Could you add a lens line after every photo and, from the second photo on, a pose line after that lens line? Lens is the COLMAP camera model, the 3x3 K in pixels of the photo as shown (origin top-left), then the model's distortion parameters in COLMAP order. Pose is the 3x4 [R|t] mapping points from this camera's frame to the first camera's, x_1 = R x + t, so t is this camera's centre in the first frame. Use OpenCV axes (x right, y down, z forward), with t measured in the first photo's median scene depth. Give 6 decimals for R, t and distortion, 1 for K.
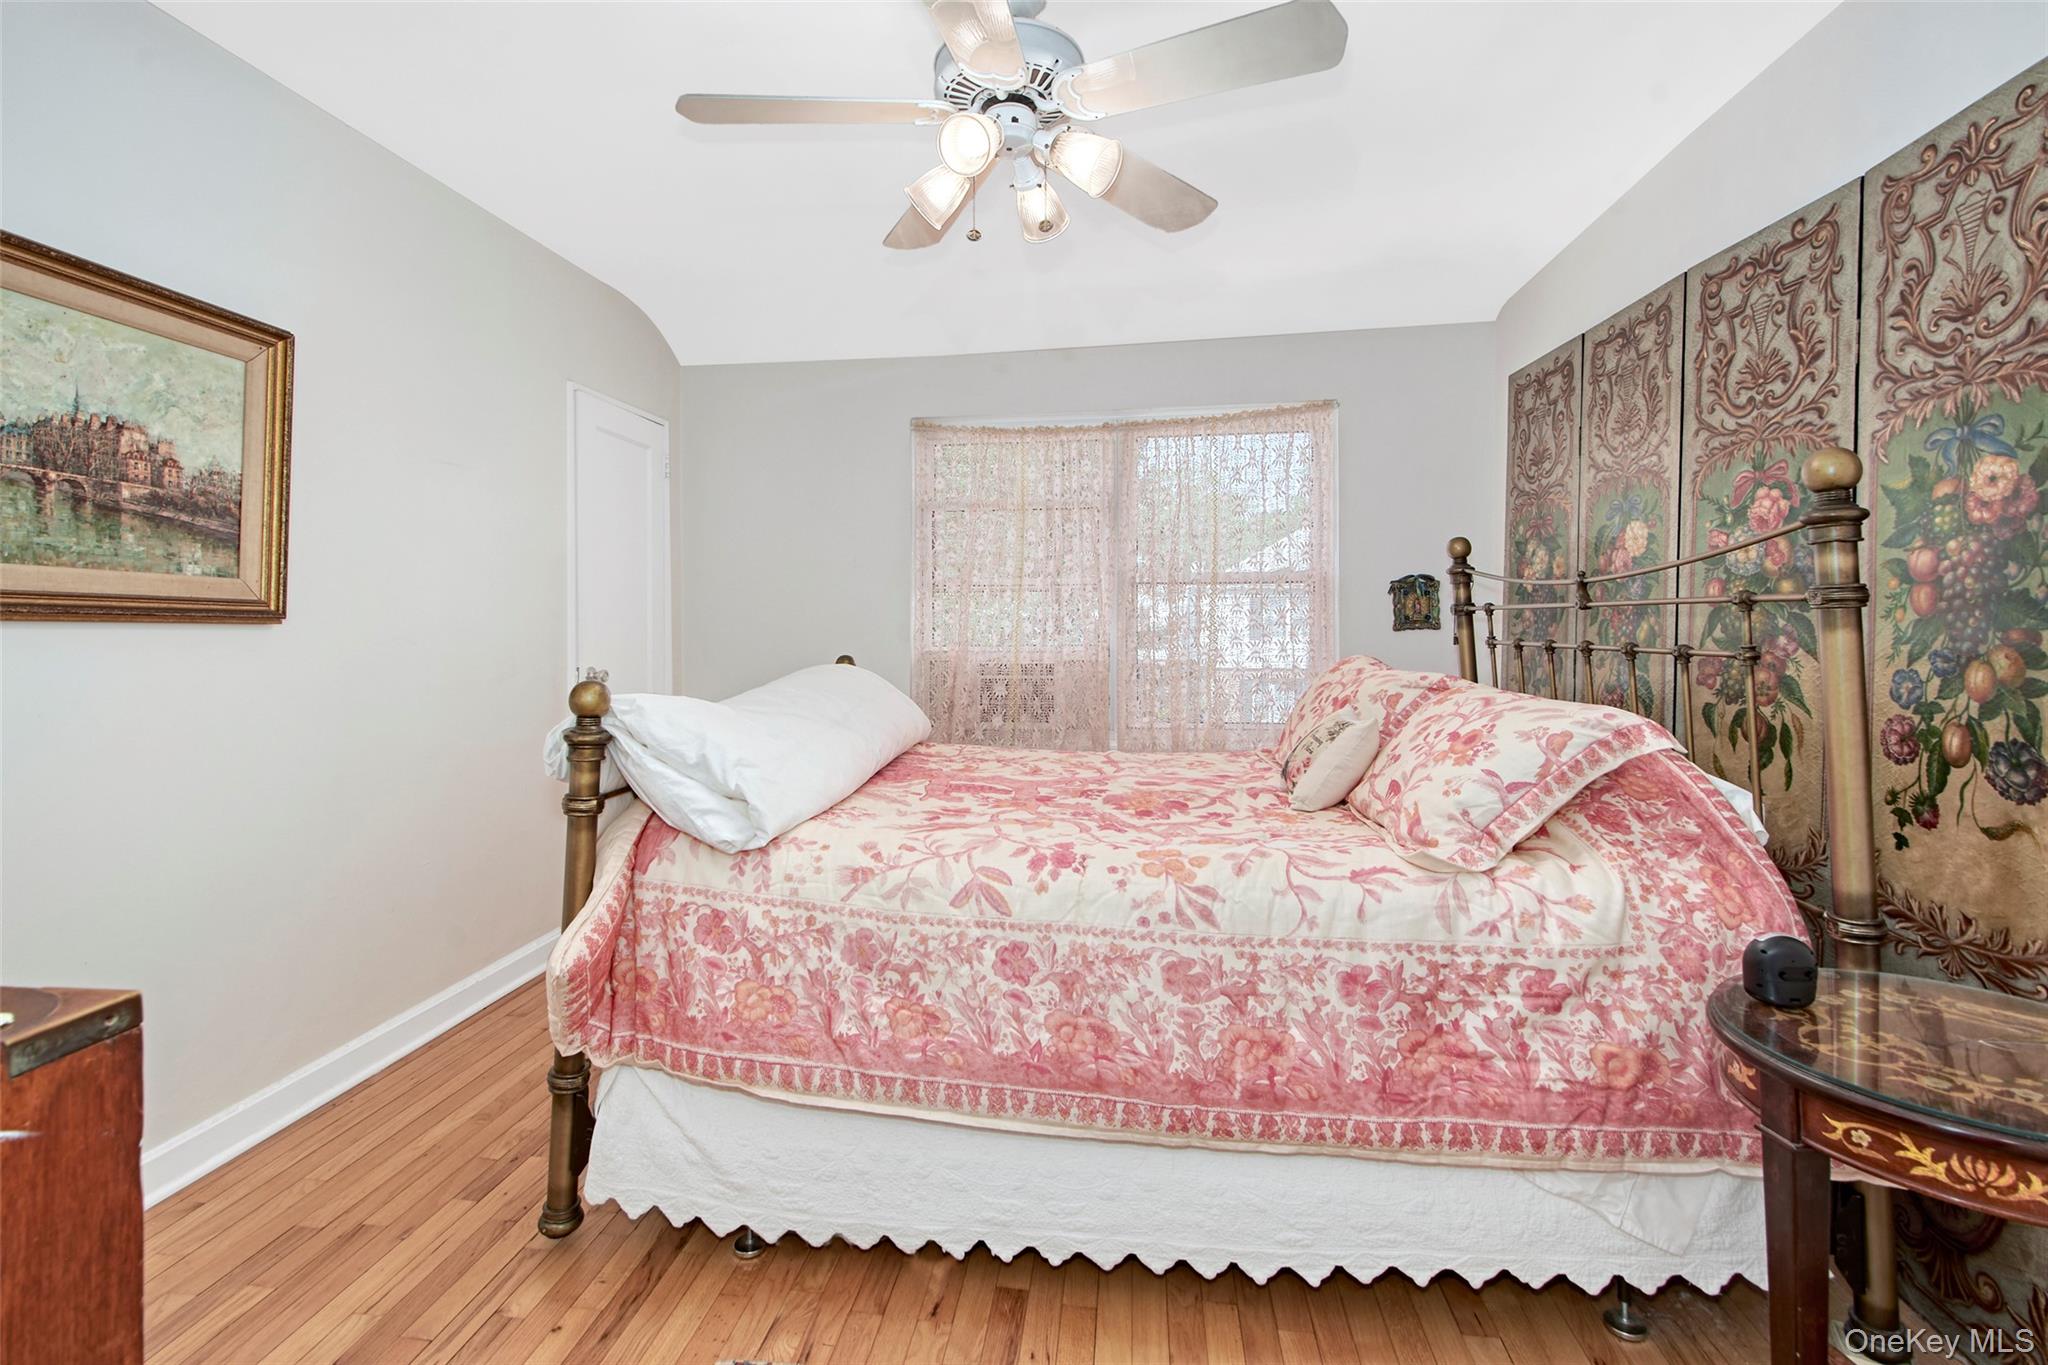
lens RADIAL K [[926.1, 0, 1016.3], [0, 926.1, 618.0], [0, 0, 1]] dist [0.009080, -0.004714]
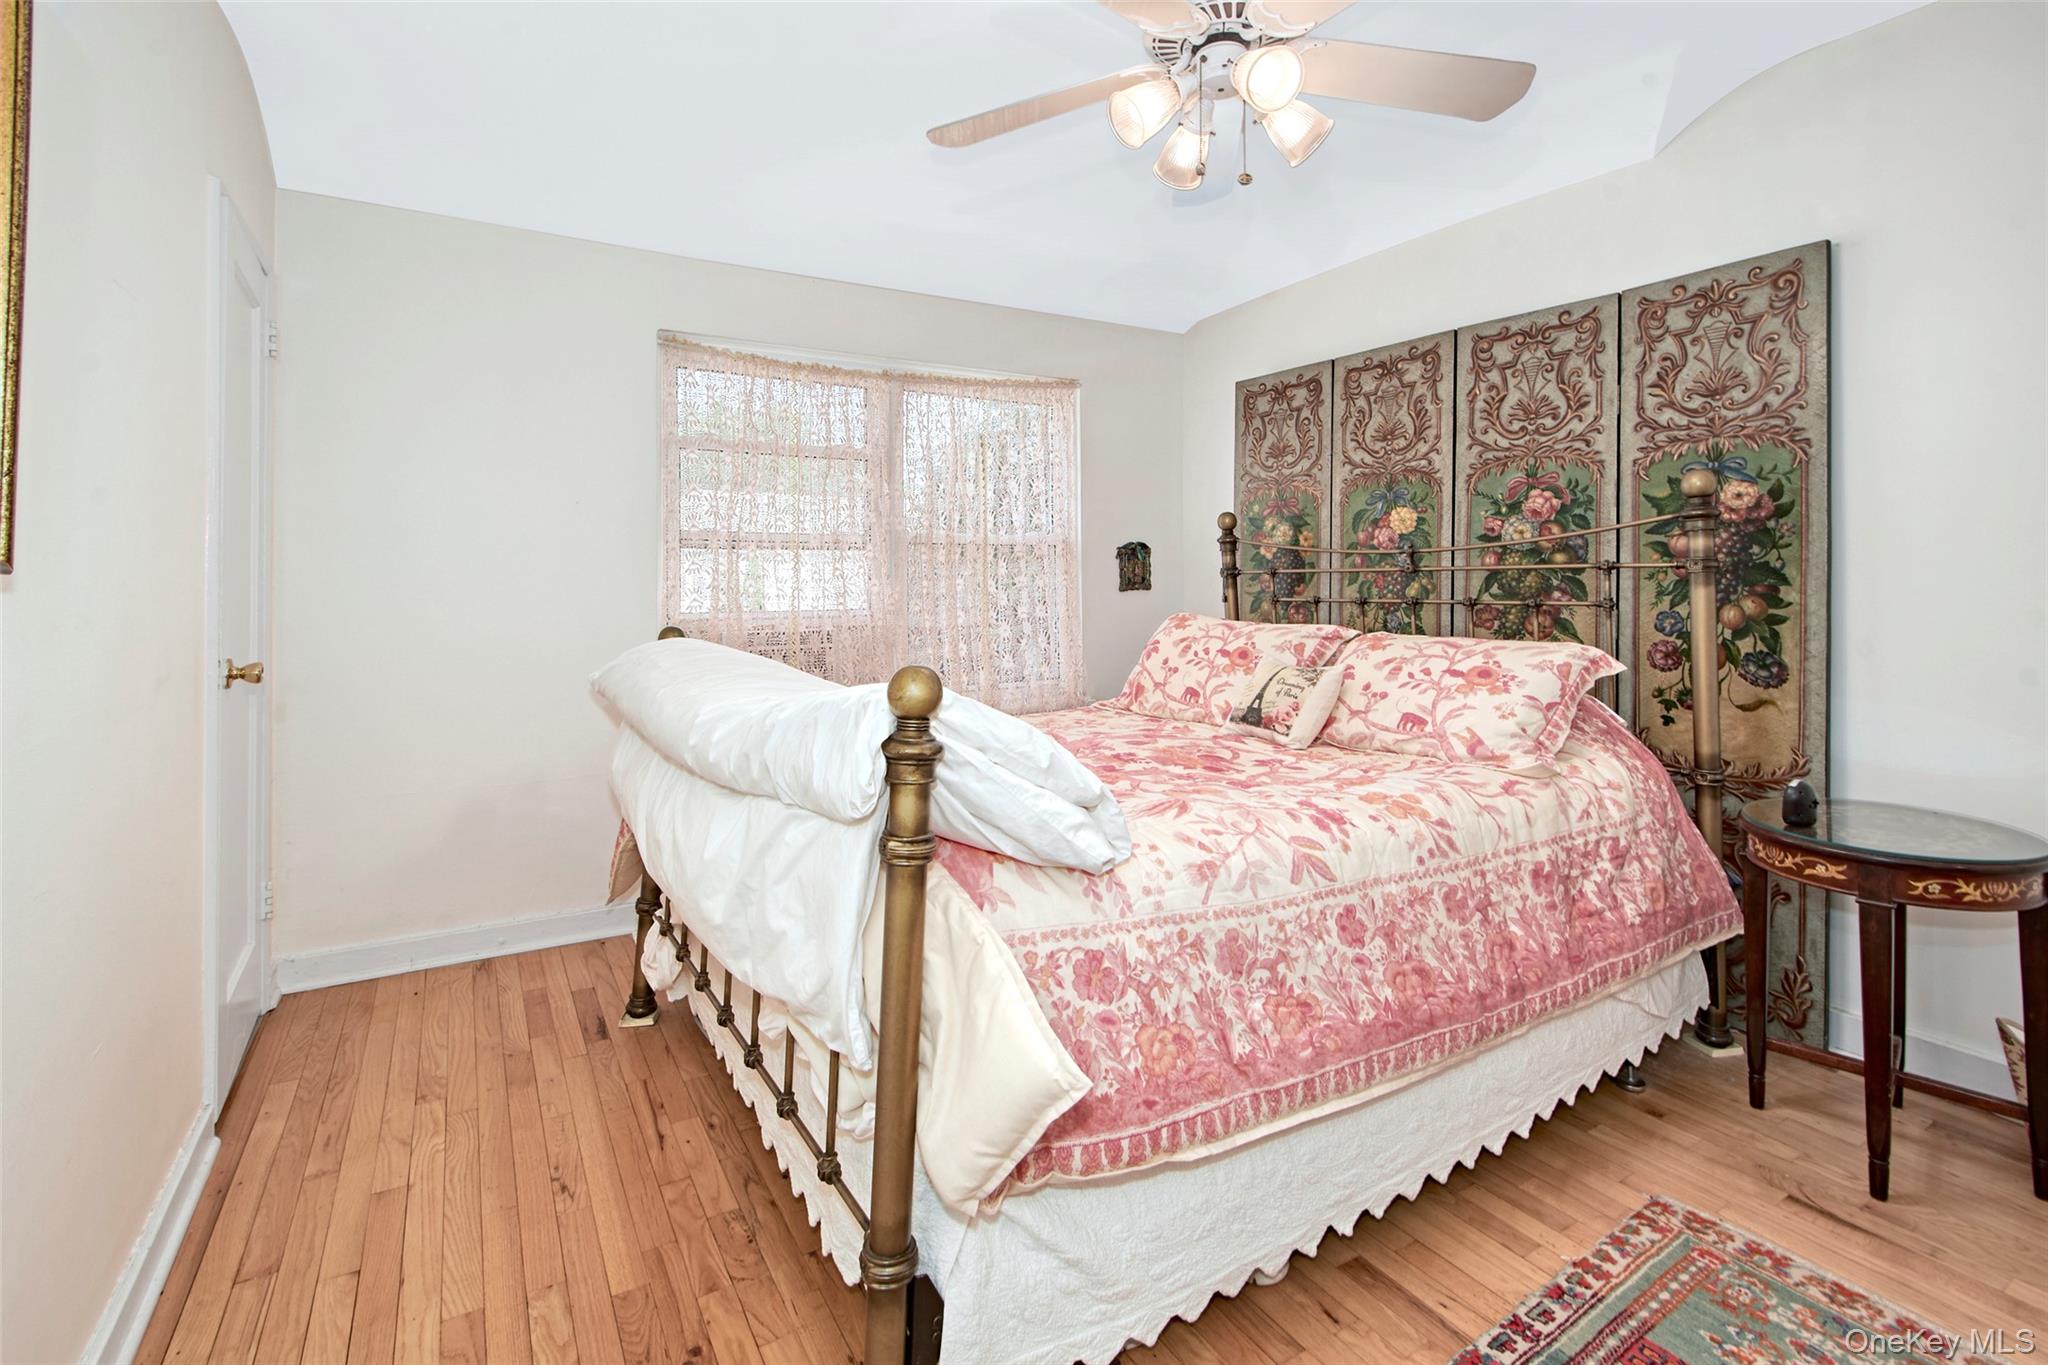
lens RADIAL K [[926.1, 0, 1007.9], [0, 926.1, 575.3], [0, 0, 1]] dist [0.009080, -0.004714]
pose [[0.784203, 0.004681, 0.620487, -0.881865], [0.000023, 0.999971, -0.007573, 0.005745], [-0.620505, 0.005954, 0.784180, 0.441828]]
